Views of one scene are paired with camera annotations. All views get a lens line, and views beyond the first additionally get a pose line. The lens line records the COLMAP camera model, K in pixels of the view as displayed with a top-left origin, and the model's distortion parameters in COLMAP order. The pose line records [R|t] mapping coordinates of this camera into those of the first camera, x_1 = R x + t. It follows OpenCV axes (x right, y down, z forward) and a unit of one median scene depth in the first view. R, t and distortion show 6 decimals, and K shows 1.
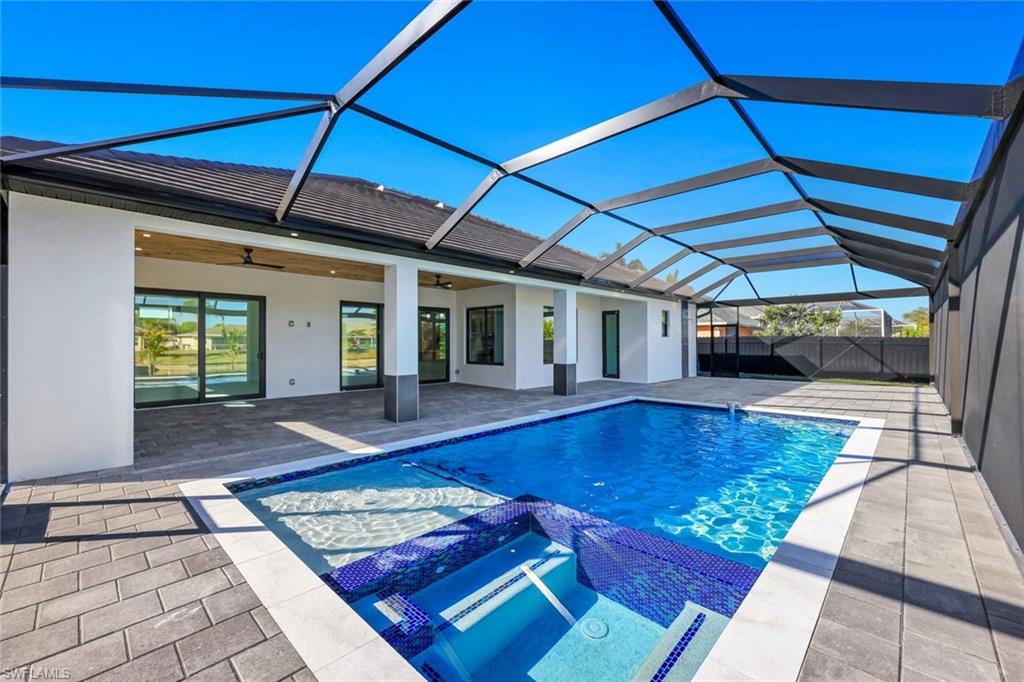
lens RADIAL K [[417.7, 0, 507.2], [0, 417.7, 350.3], [0, 0, 1]] dist [-0.001758, -0.001376]
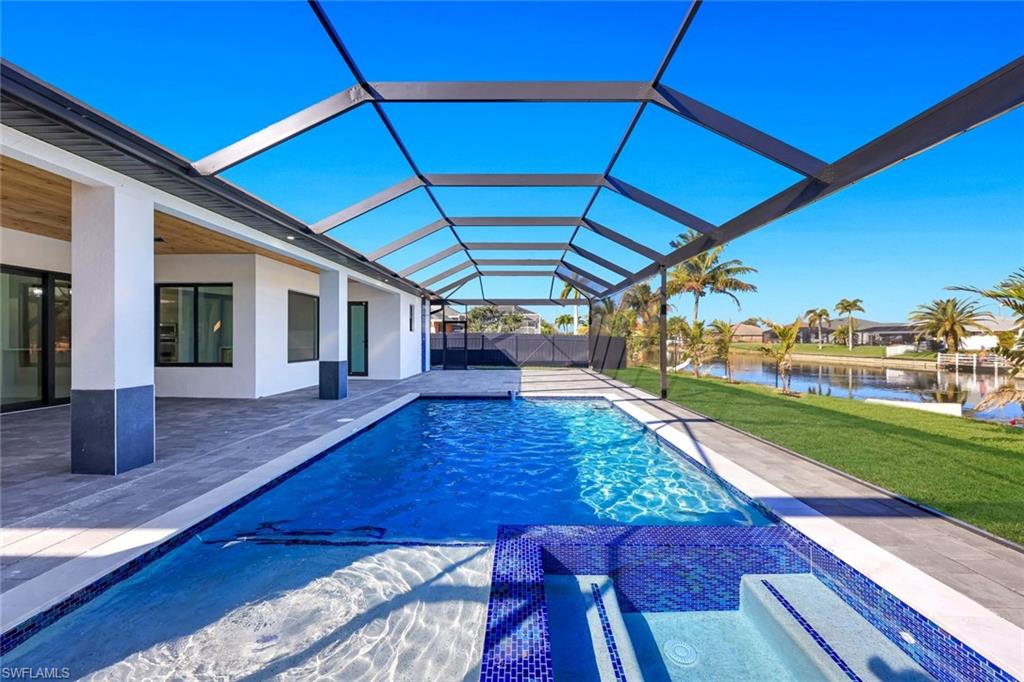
lens RADIAL K [[417.7, 0, 515.5], [0, 417.7, 341.7], [0, 0, 1]] dist [-0.001758, -0.001376]
pose [[0.730473, -0.000956, 0.682941, -0.175624], [0.011009, 0.999886, -0.010376, 0.007280], [-0.682853, 0.015098, 0.730400, 0.165819]]
